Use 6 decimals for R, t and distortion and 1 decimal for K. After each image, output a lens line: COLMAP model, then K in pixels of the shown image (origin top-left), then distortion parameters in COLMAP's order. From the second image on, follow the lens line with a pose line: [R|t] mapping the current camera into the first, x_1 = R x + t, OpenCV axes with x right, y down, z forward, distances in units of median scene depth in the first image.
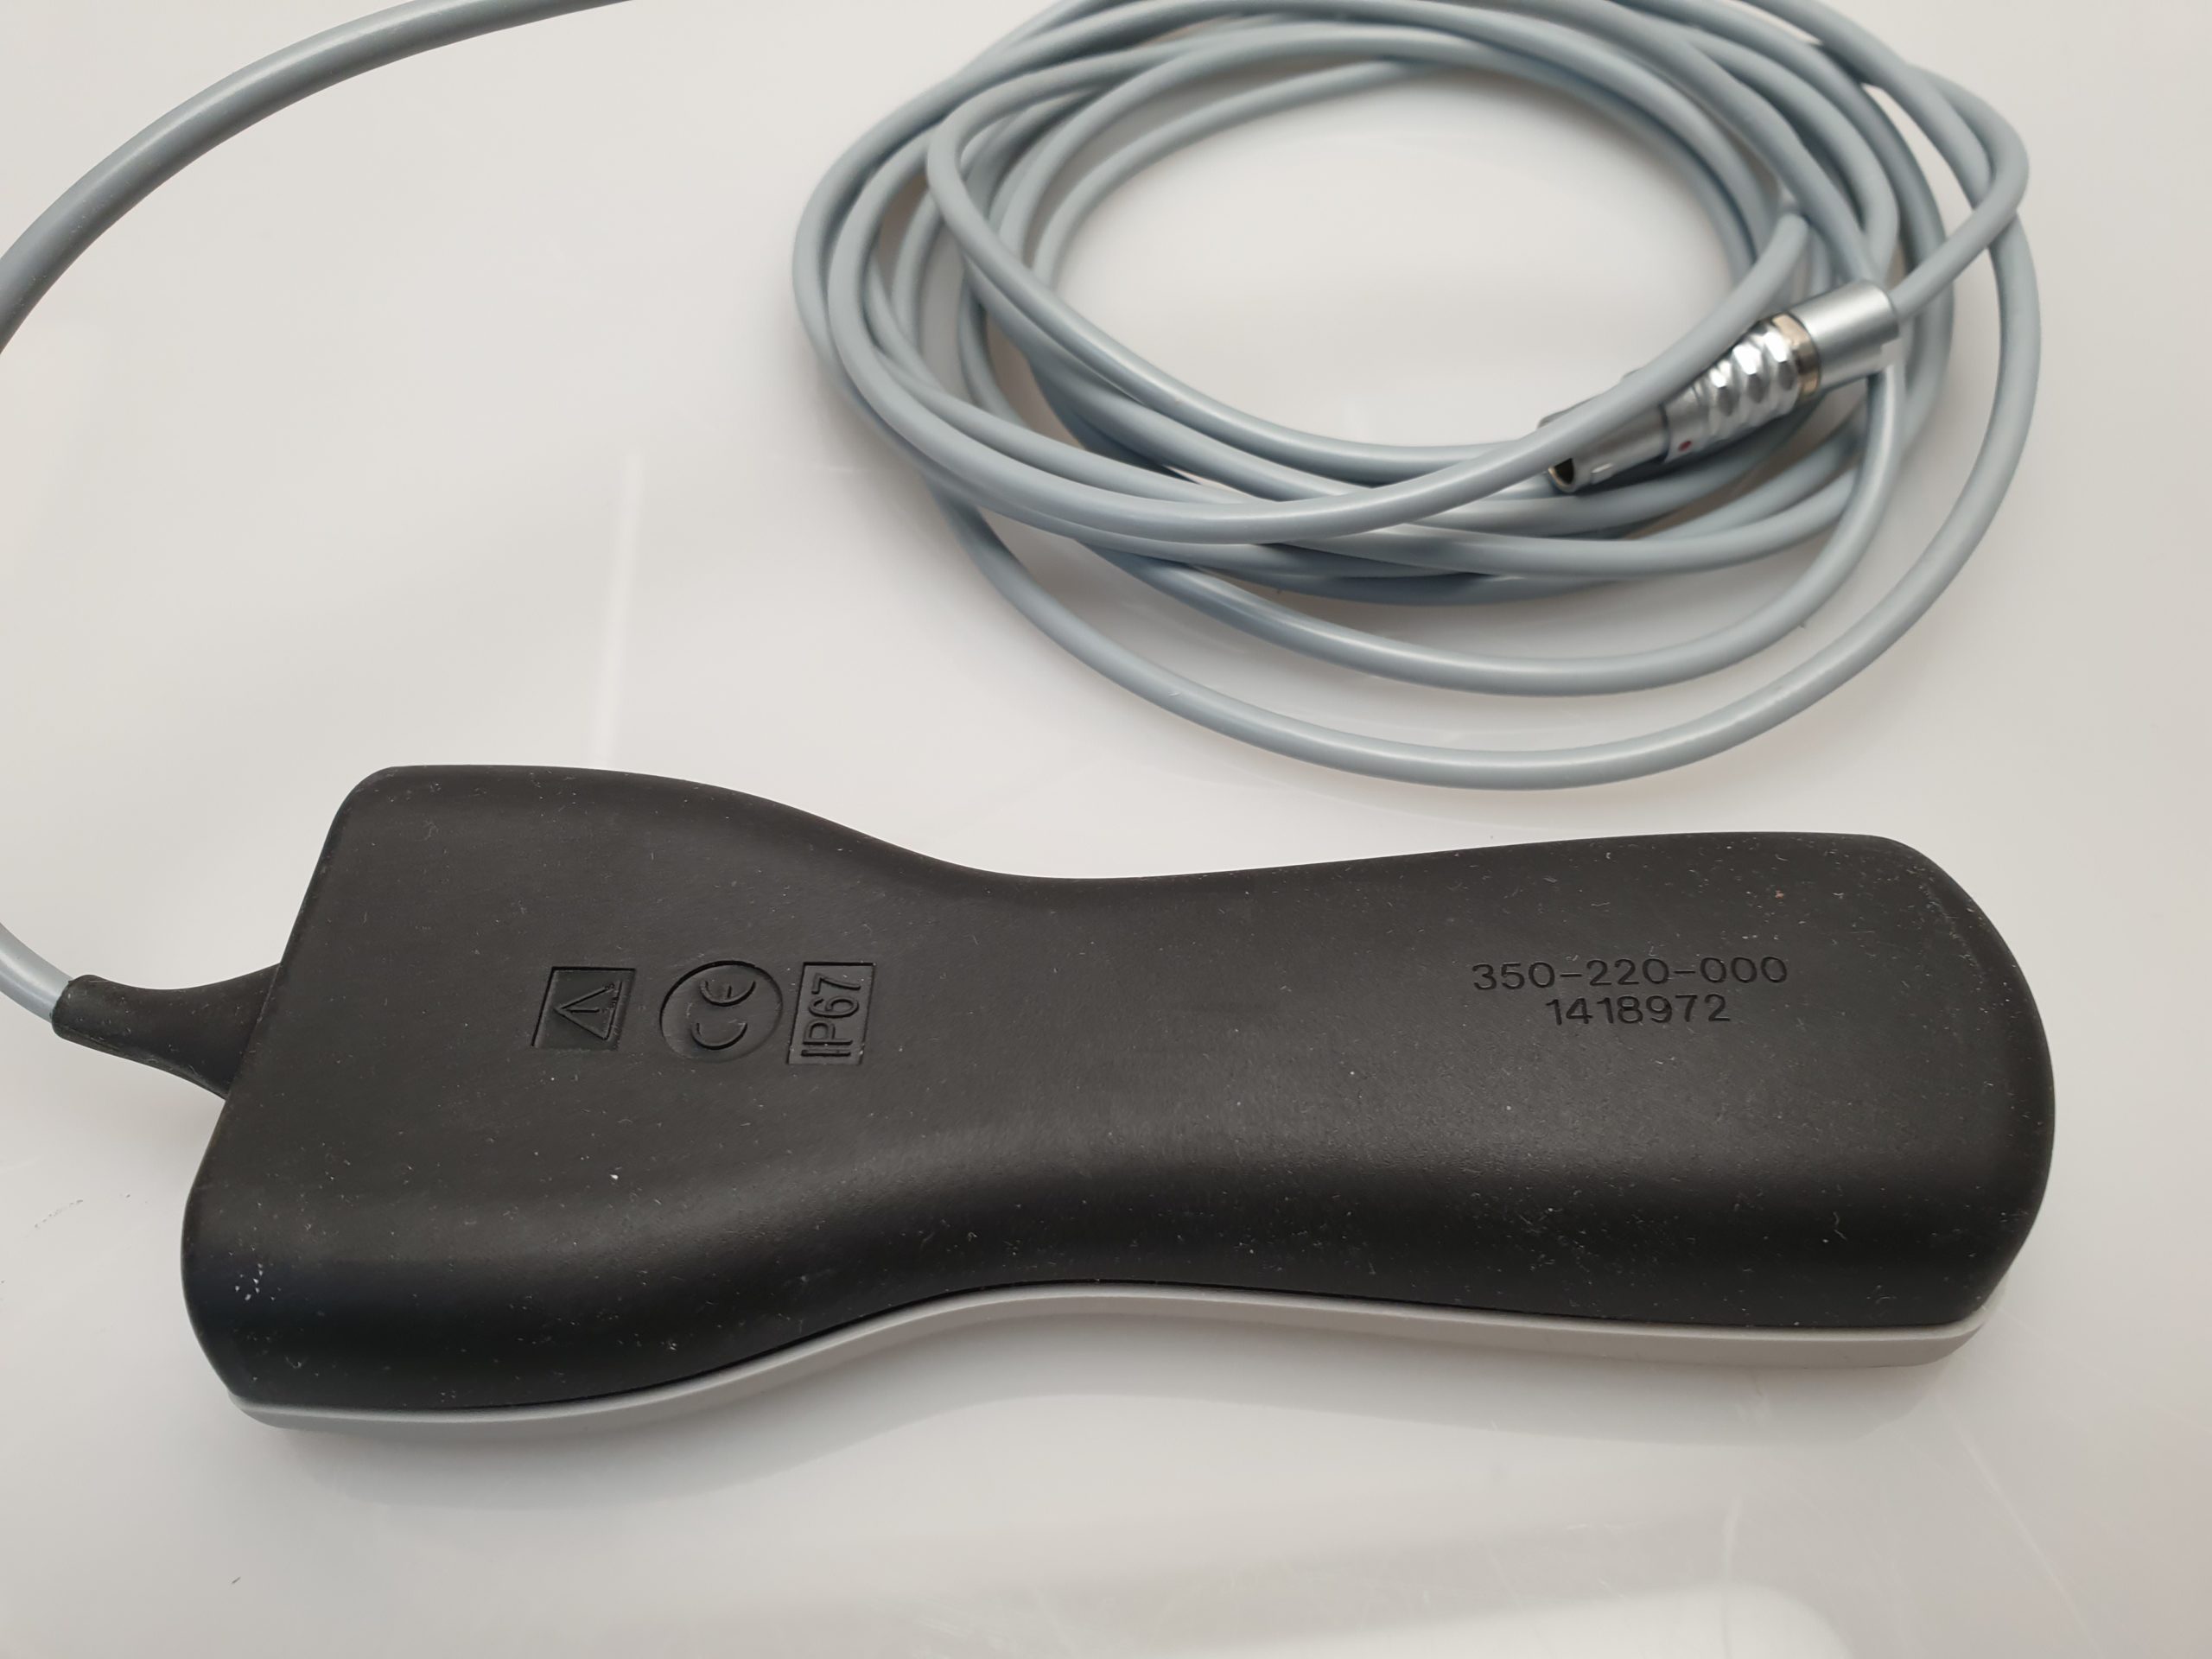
lens RADIAL K [[1702.0, 0, 1106.0], [0, 1702.0, 829.5], [0, 0, 1]] dist [0.000200, -0.004976]
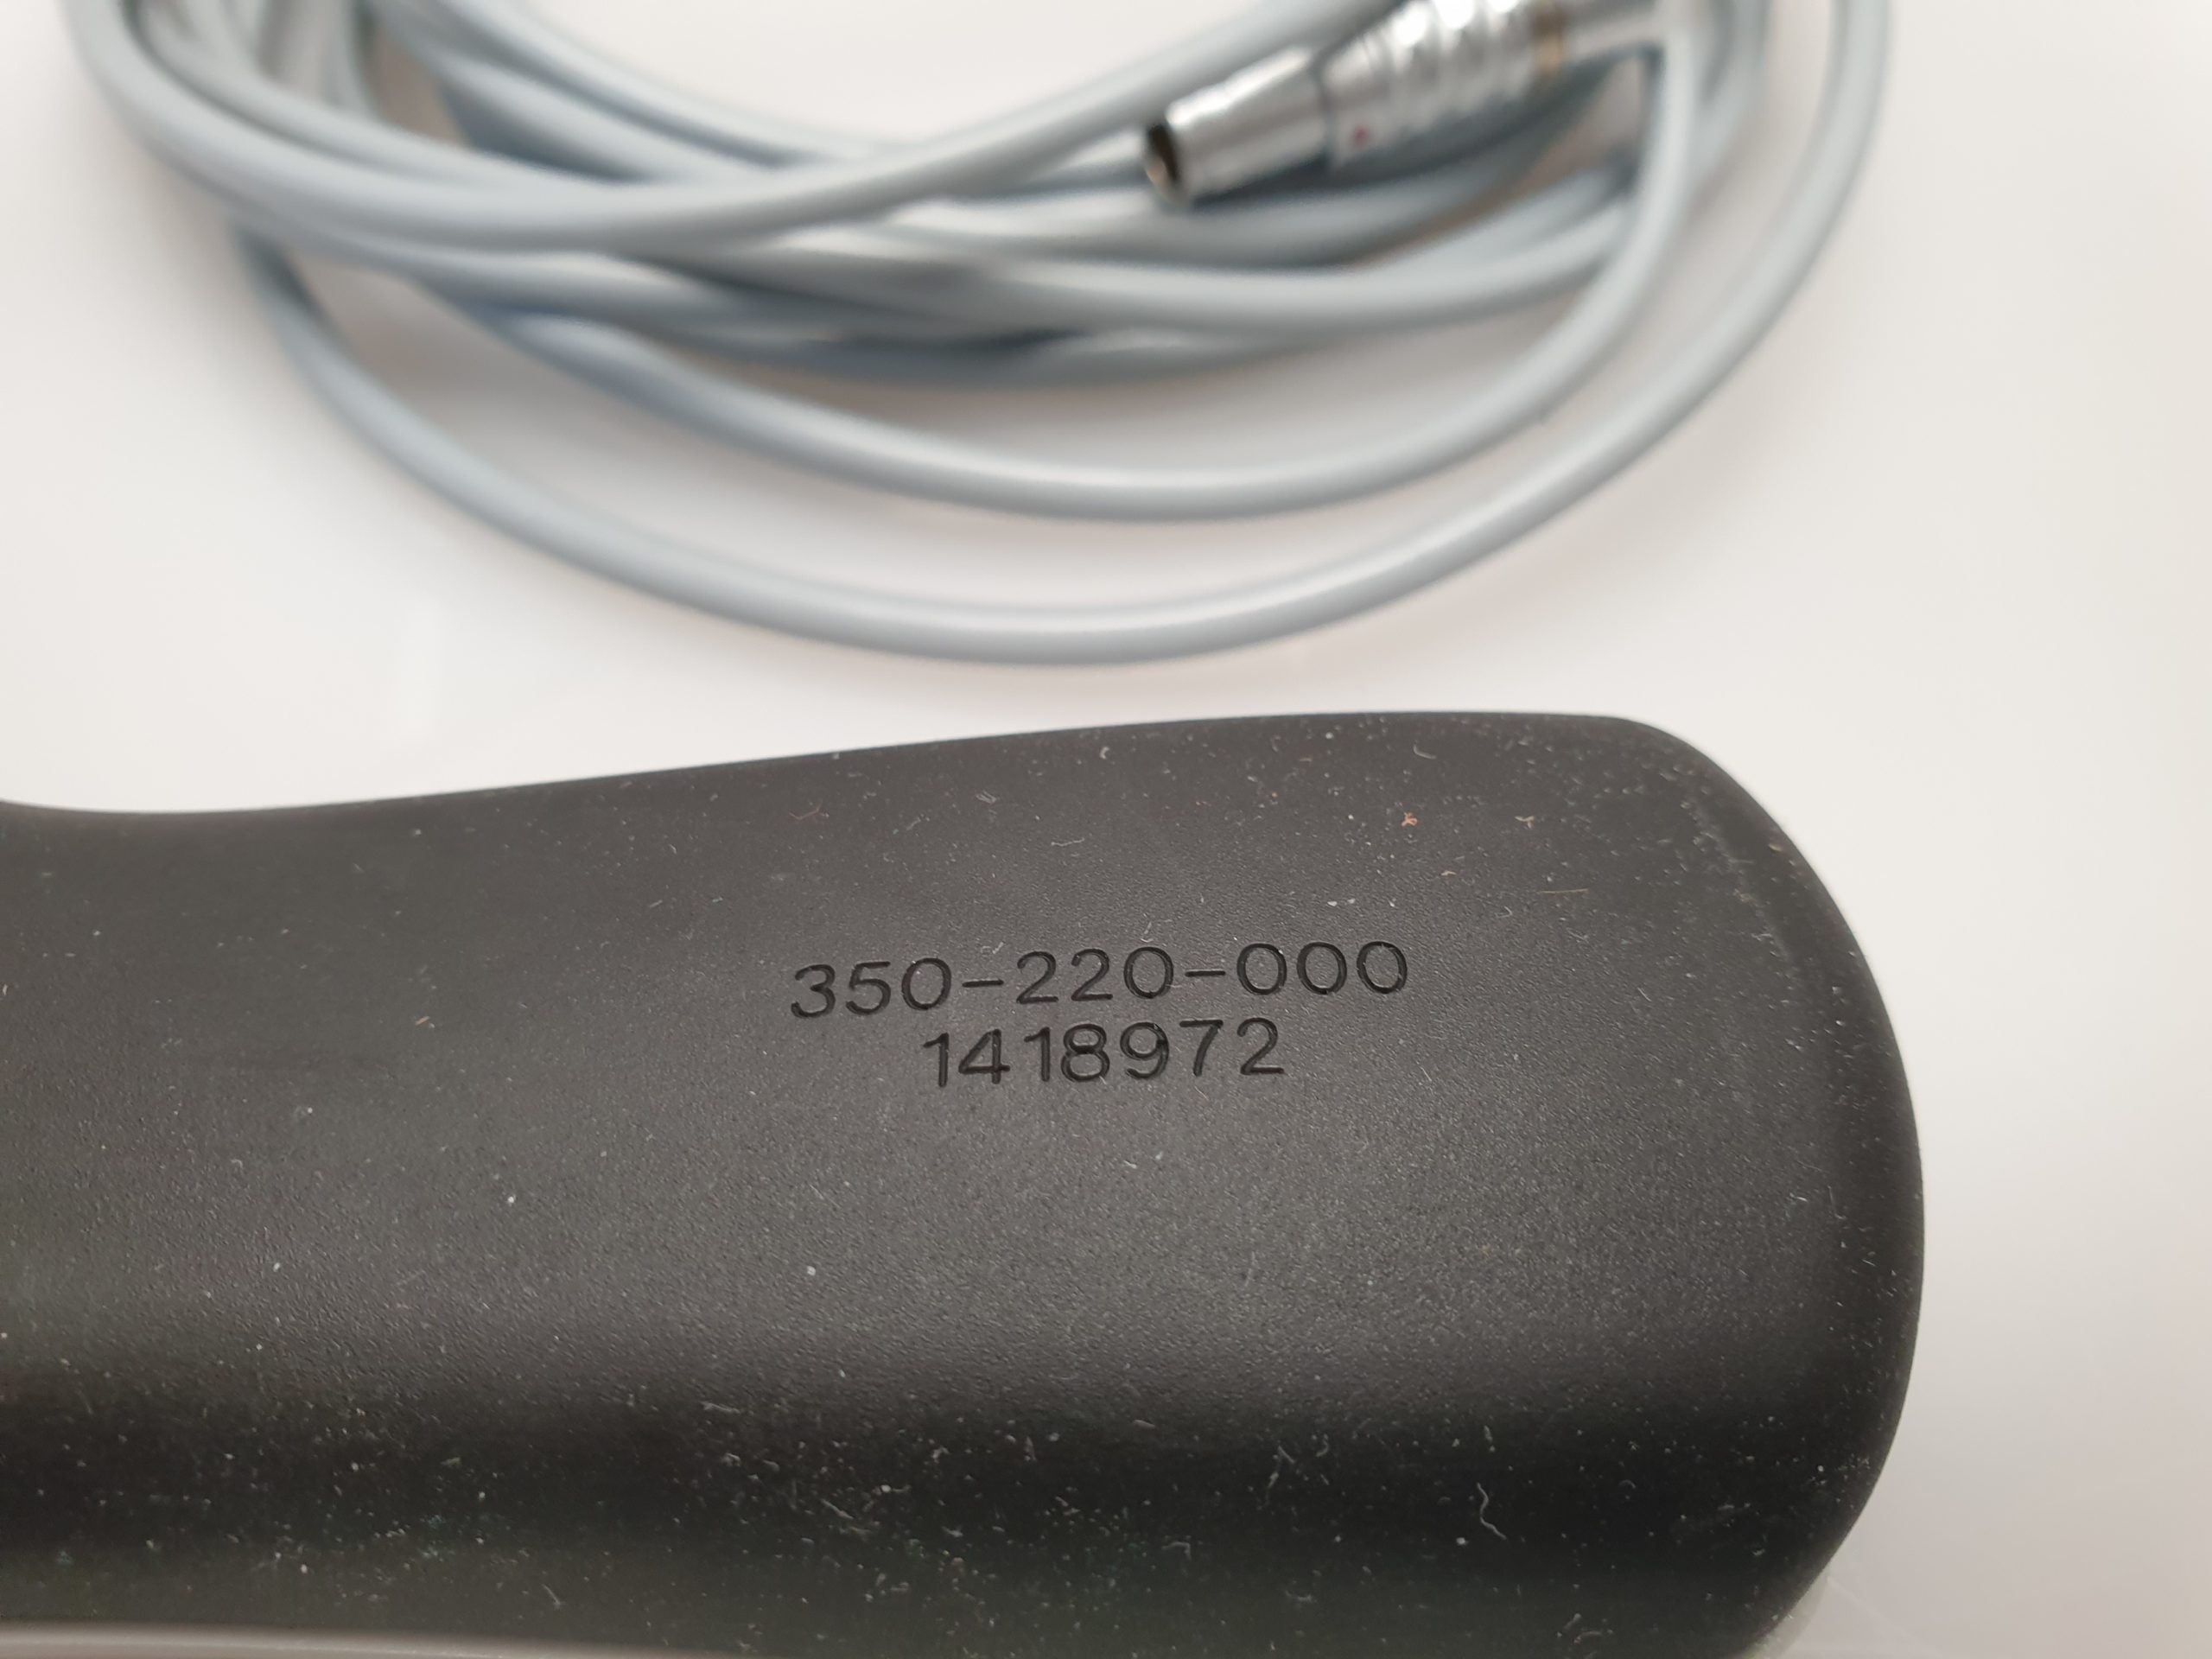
lens RADIAL K [[1802.9, 0, 1031.5], [0, 1802.9, 828.9], [0, 0, 1]] dist [0.063264, -0.198612]
pose [[0.998529, -0.012891, 0.052672, 0.260481], [0.011965, 0.999769, 0.017863, 0.030832], [-0.052890, -0.017207, 0.998452, 0.470150]]
